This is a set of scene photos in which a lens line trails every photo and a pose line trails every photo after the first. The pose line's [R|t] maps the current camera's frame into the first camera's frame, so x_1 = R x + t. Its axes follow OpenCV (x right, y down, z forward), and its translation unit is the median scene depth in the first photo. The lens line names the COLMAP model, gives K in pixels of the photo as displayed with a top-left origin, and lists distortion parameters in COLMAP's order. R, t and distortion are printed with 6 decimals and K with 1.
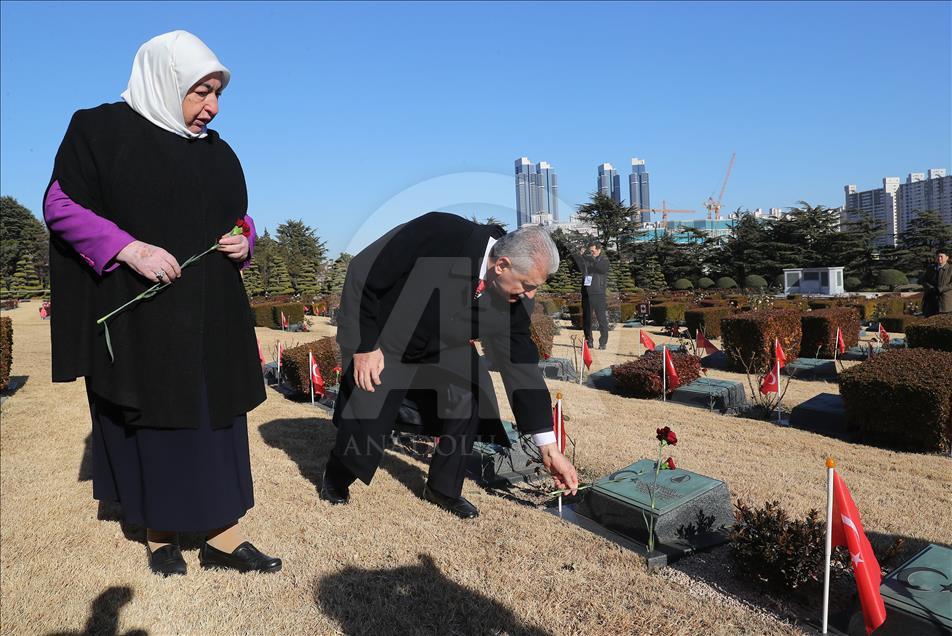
lens RADIAL K [[738.5, 0, 473.9], [0, 738.5, 316.9], [0, 0, 1]] dist [0.004790, 0.007800]
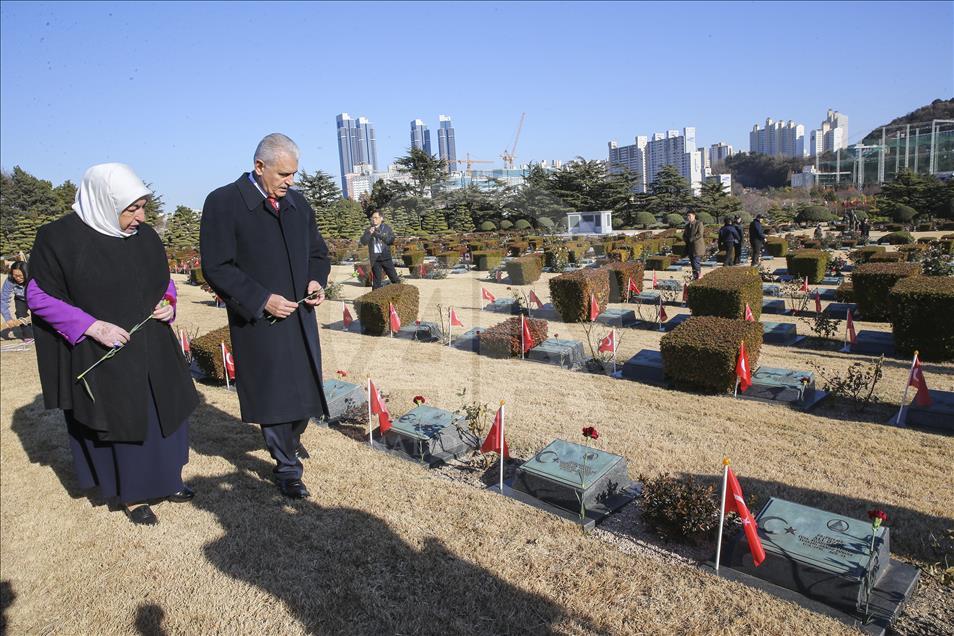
lens RADIAL K [[646.0, 0, 474.1], [0, 646.0, 323.3], [0, 0, 1]] dist [-0.072736, 0.003951]
pose [[0.964263, -0.063054, 0.257336, -0.016262], [0.033805, 0.992610, 0.116545, -0.012703], [-0.262783, -0.103681, 0.959268, -0.002476]]
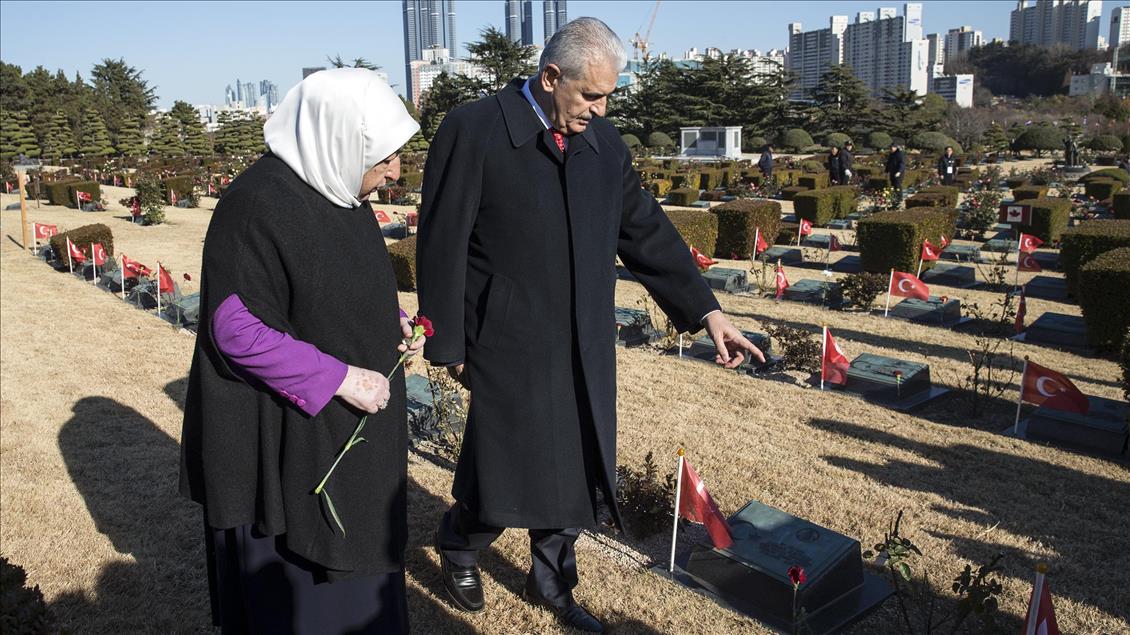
lens RADIAL K [[983.4, 0, 539.8], [0, 983.4, 330.5], [0, 0, 1]] dist [-0.066219, 0.068445]
pose [[0.989727, -0.020173, 0.141539, 0.073223], [-0.003254, 0.986560, 0.163369, -0.015121], [-0.142932, -0.162152, 0.976359, -0.181247]]
